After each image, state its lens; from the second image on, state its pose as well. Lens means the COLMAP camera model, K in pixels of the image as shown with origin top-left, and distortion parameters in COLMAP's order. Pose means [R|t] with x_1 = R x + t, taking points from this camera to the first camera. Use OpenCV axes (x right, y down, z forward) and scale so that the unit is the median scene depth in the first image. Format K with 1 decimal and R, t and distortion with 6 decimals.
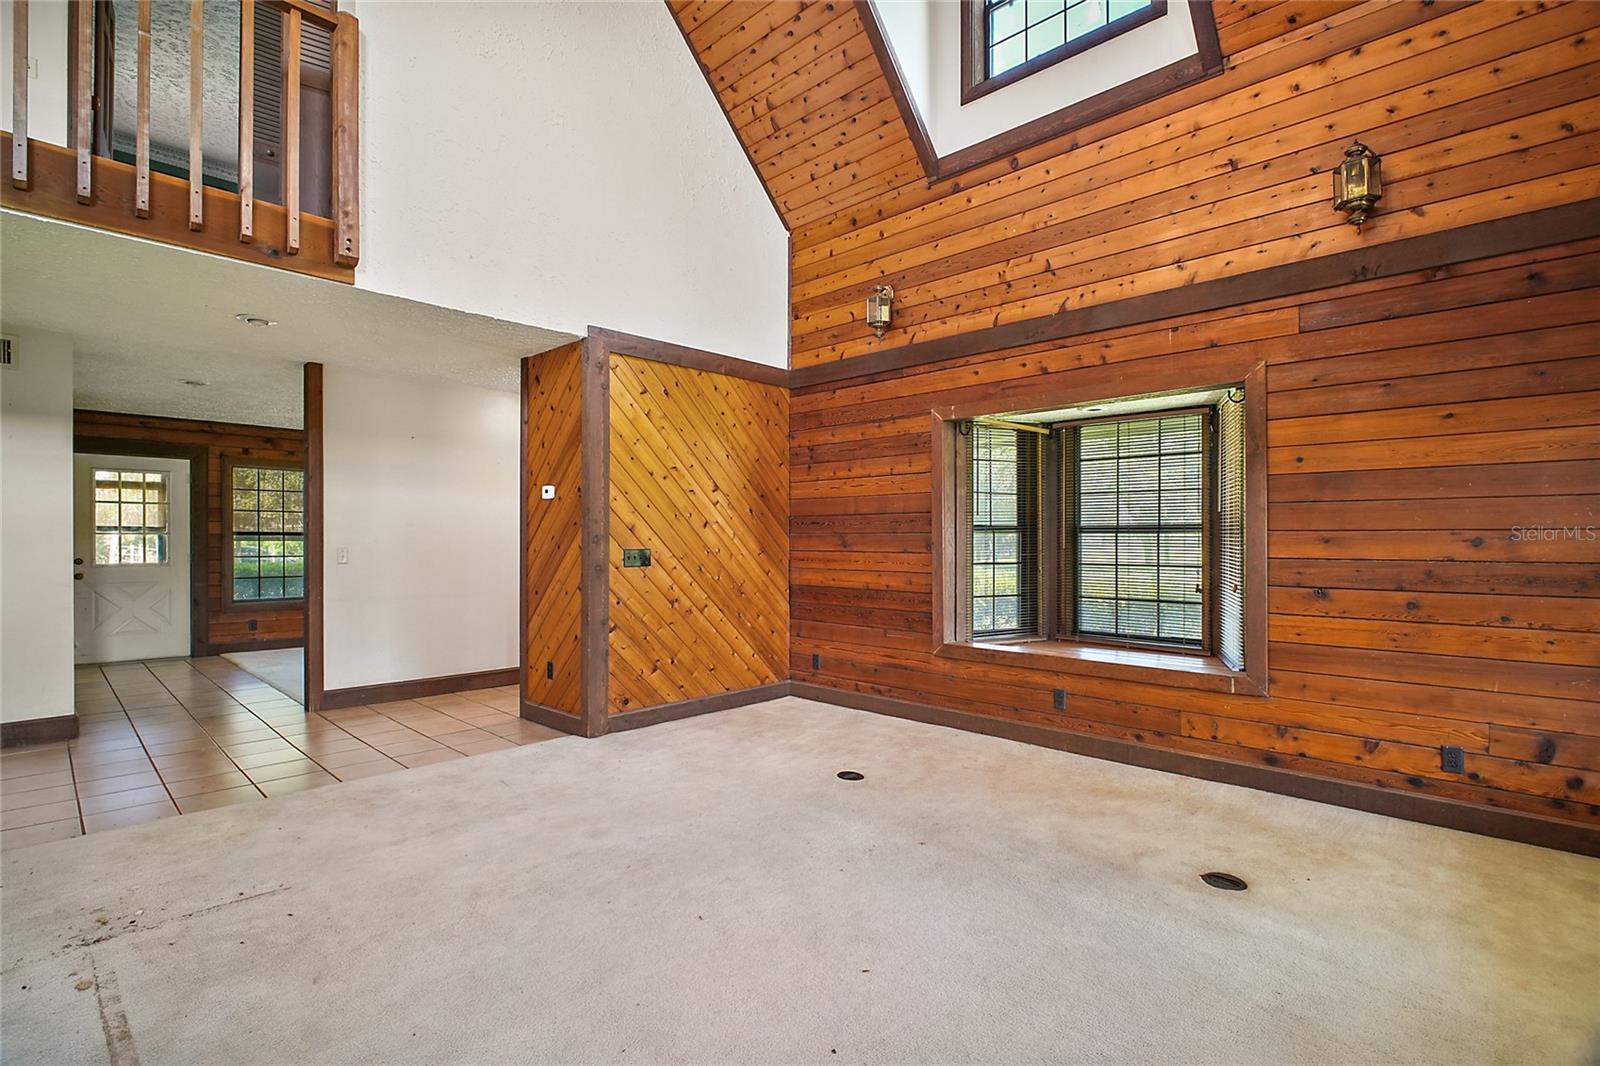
lens RADIAL K [[743.8, 0, 795.2], [0, 743.8, 535.8], [0, 0, 1]] dist [0.004854, -0.010932]
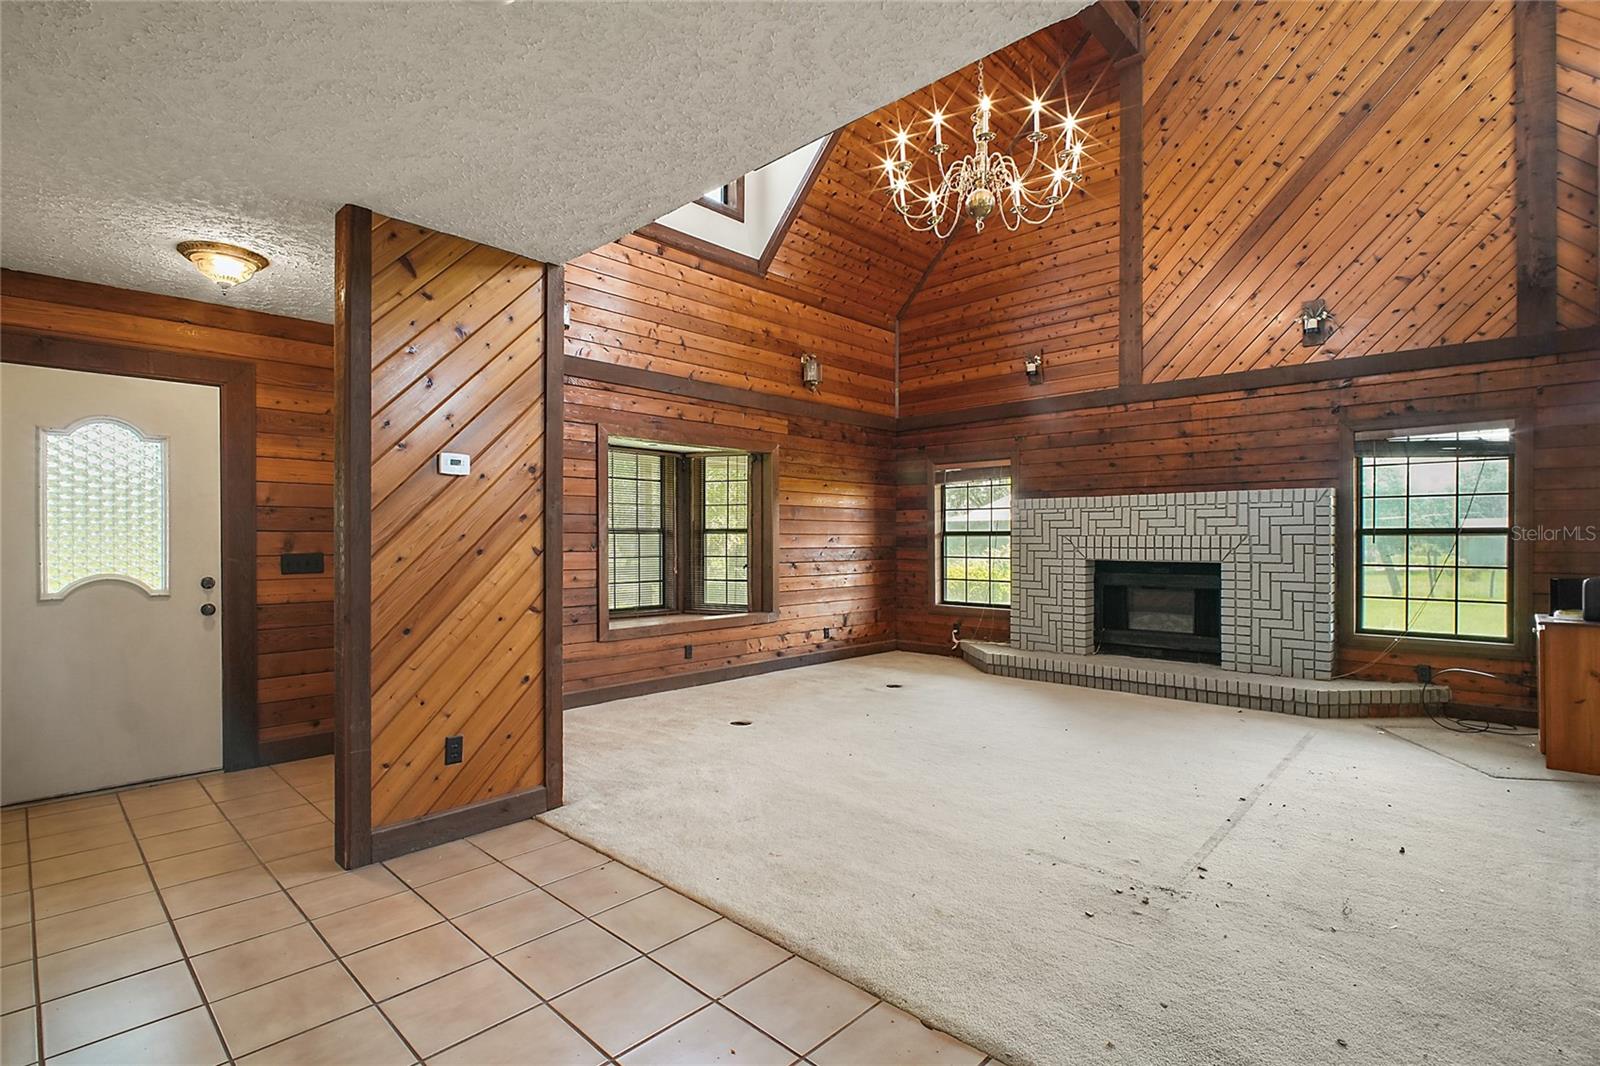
lens RADIAL K [[743.8, 0, 795.2], [0, 743.8, 535.8], [0, 0, 1]] dist [0.004854, -0.010932]
pose [[0.008628, 0.001960, 0.999961, -1.039010], [-0.005252, 0.999984, -0.001914, 0.001312], [-0.999949, -0.005235, 0.008638, 0.771258]]
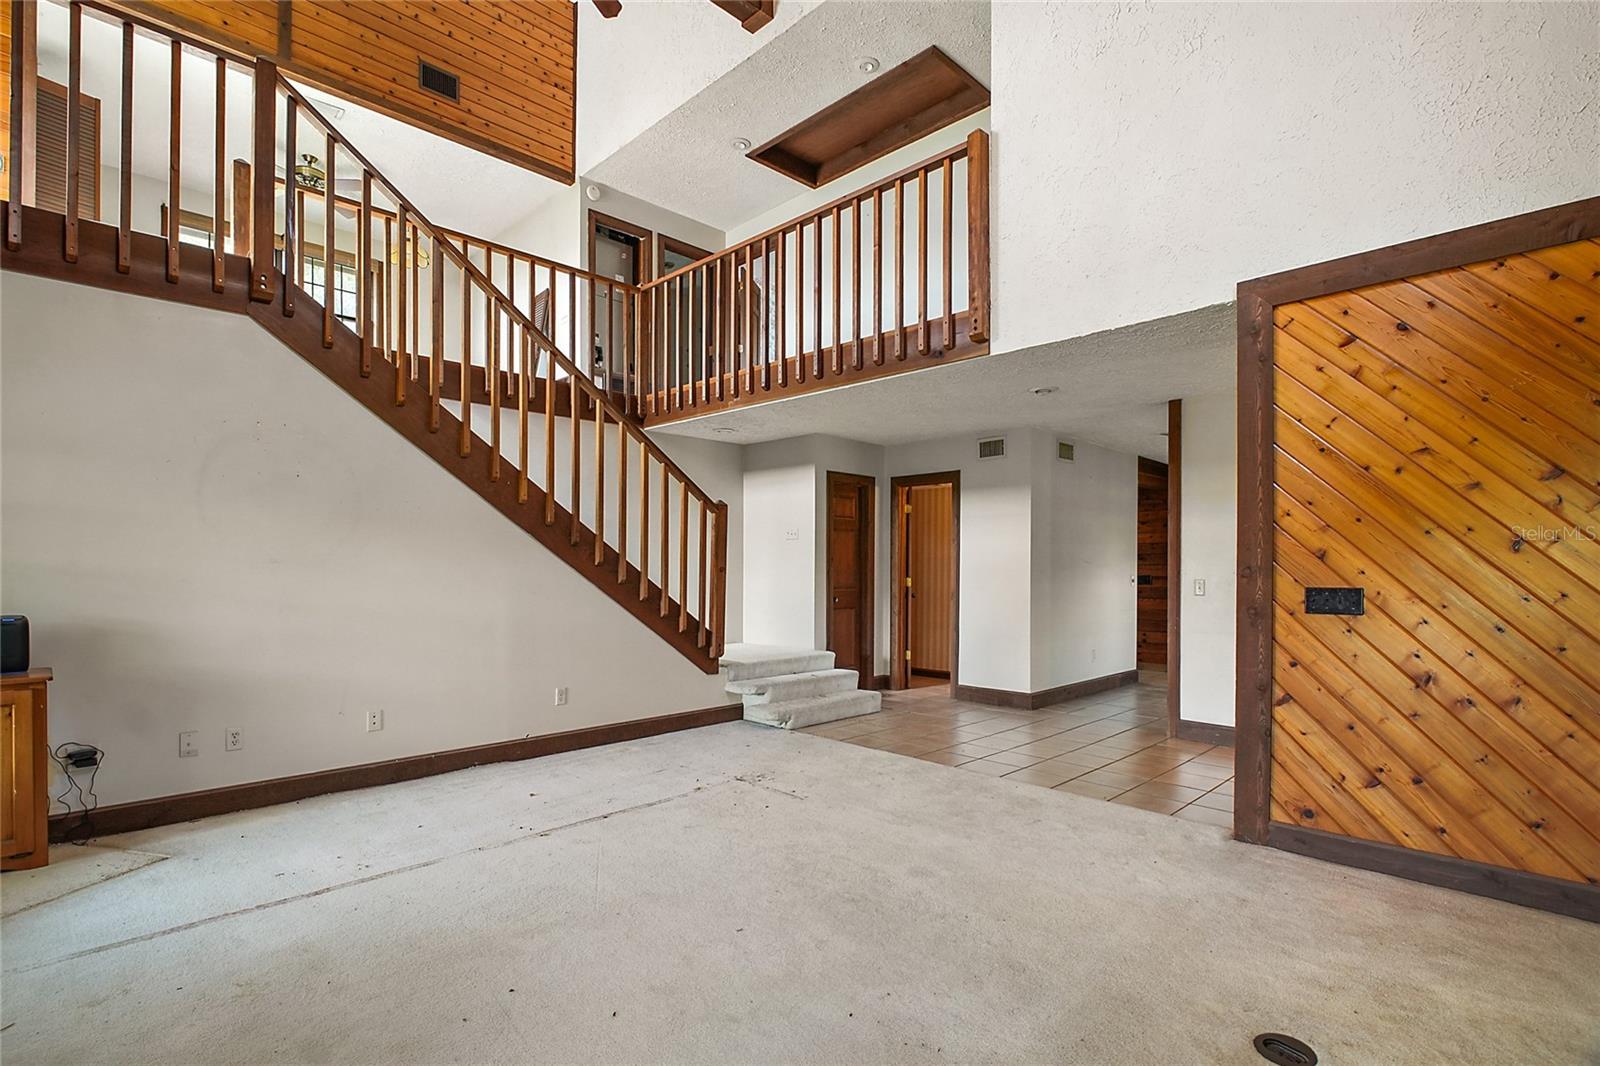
lens RADIAL K [[769.0, 0, 793.9], [0, 769.0, 568.9], [0, 0, 1]] dist [0.001407, -0.013002]
pose [[-0.038839, -0.000203, -0.999245, 0.512907], [0.002858, 0.999996, -0.000314, 0.000880], [0.999241, -0.002868, -0.038838, 0.596988]]
